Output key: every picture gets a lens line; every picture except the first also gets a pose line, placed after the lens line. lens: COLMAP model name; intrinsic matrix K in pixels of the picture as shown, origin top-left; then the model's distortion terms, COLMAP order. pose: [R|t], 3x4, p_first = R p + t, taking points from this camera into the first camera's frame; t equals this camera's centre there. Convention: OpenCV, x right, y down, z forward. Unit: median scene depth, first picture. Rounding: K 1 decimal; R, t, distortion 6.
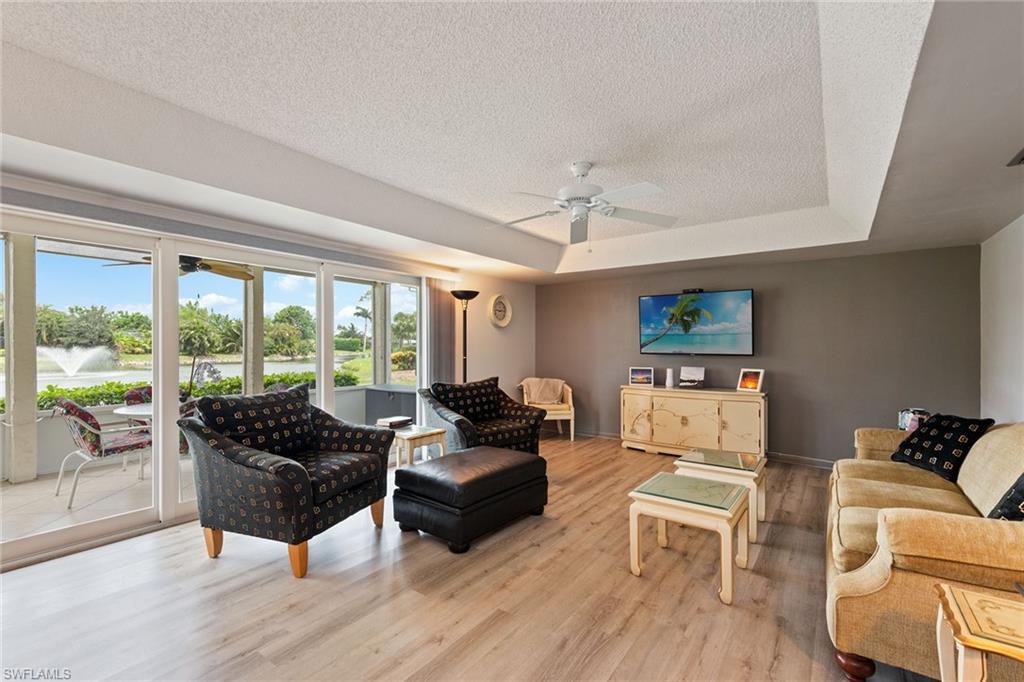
lens RADIAL K [[446.3, 0, 512.0], [0, 446.3, 341.0], [0, 0, 1]] dist [0.016395, -0.006693]
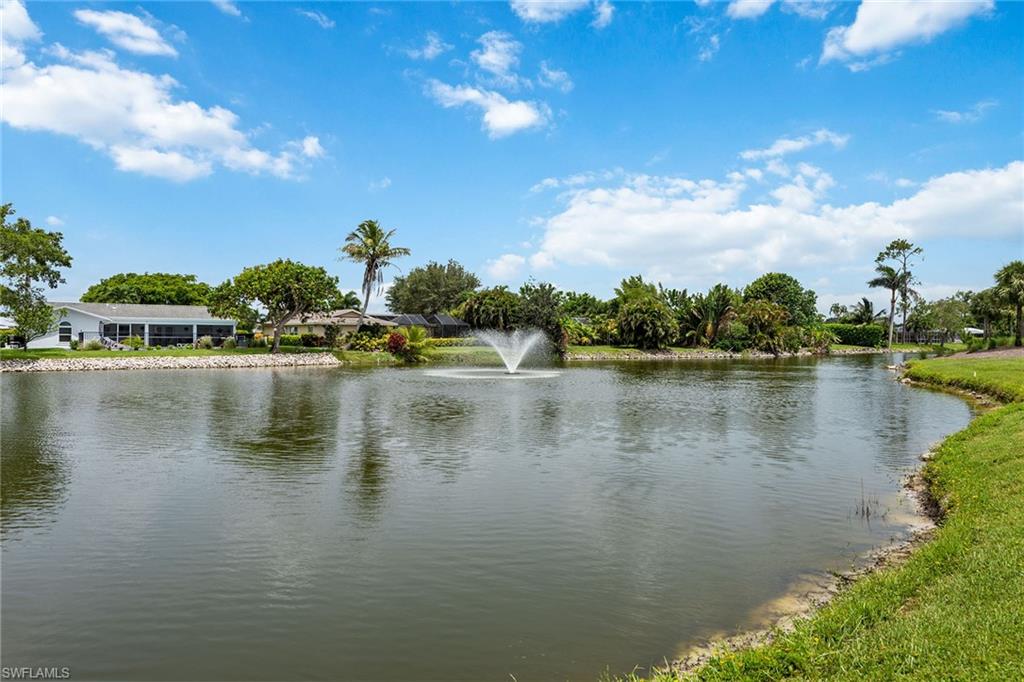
lens RADIAL K [[657.0, 0, 512.0], [0, 657.0, 341.0], [0, 0, 1]] dist [0.039627, 0.000062]
pose [[0.693789, 0.008000, -0.720134, -0.094523], [0.002382, 0.999907, 0.013402, 0.005230], [0.720175, -0.011014, 0.693705, 0.114195]]
